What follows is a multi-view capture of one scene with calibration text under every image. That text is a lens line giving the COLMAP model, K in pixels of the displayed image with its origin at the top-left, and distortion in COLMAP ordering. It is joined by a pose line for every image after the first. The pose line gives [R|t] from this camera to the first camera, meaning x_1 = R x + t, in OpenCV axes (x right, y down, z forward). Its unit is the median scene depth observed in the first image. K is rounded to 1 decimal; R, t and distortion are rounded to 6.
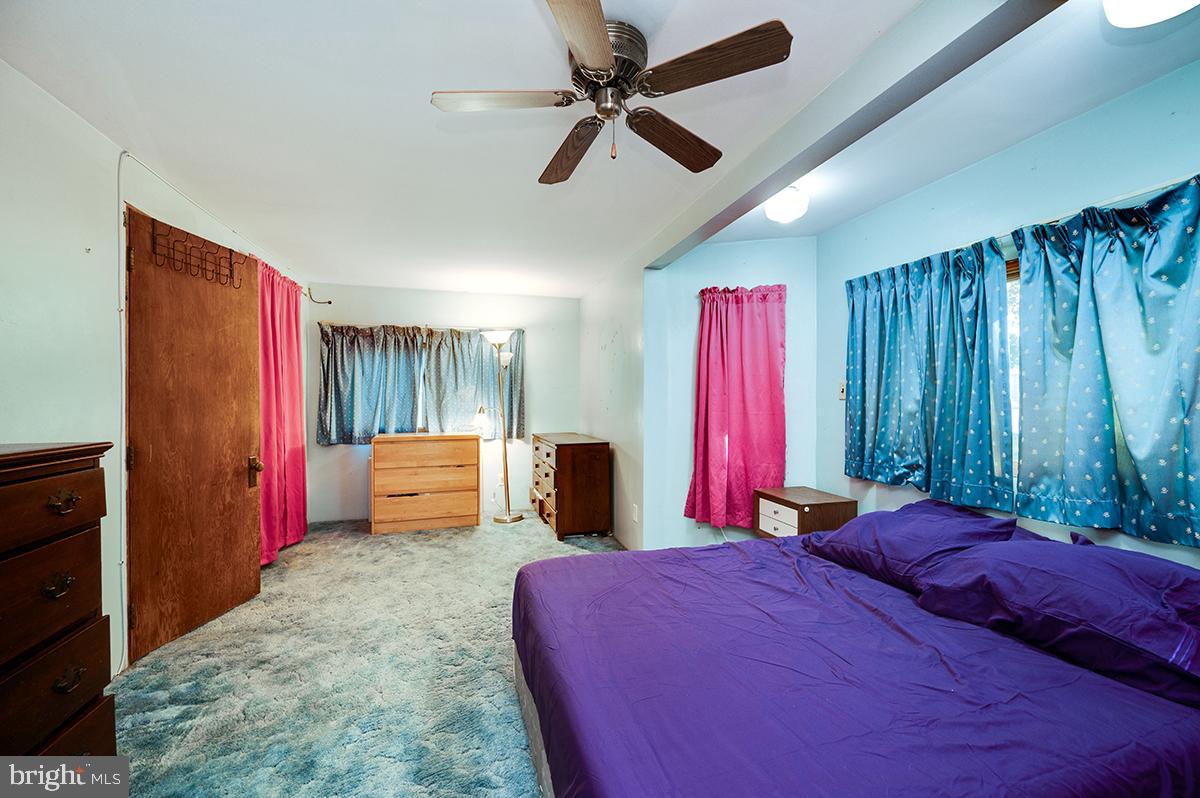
lens RADIAL K [[469.0, 0, 604.1], [0, 469.0, 407.9], [0, 0, 1]] dist [-0.000227, -0.000228]
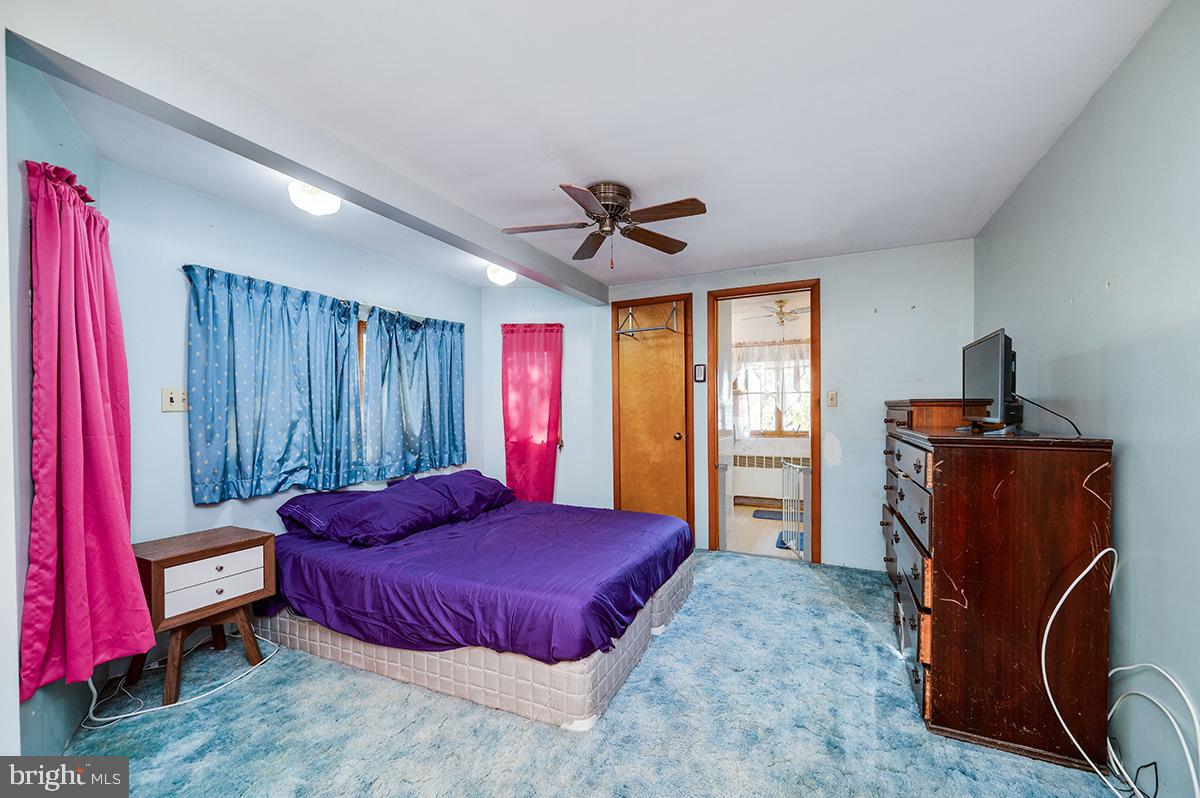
lens RADIAL K [[469.0, 0, 604.1], [0, 469.0, 407.9], [0, 0, 1]] dist [-0.000227, -0.000228]
pose [[-0.735580, 0.006171, 0.677409, -0.759952], [0.016926, 0.999814, 0.009272, -0.024833], [-0.677226, 0.018286, -0.735548, 1.555301]]
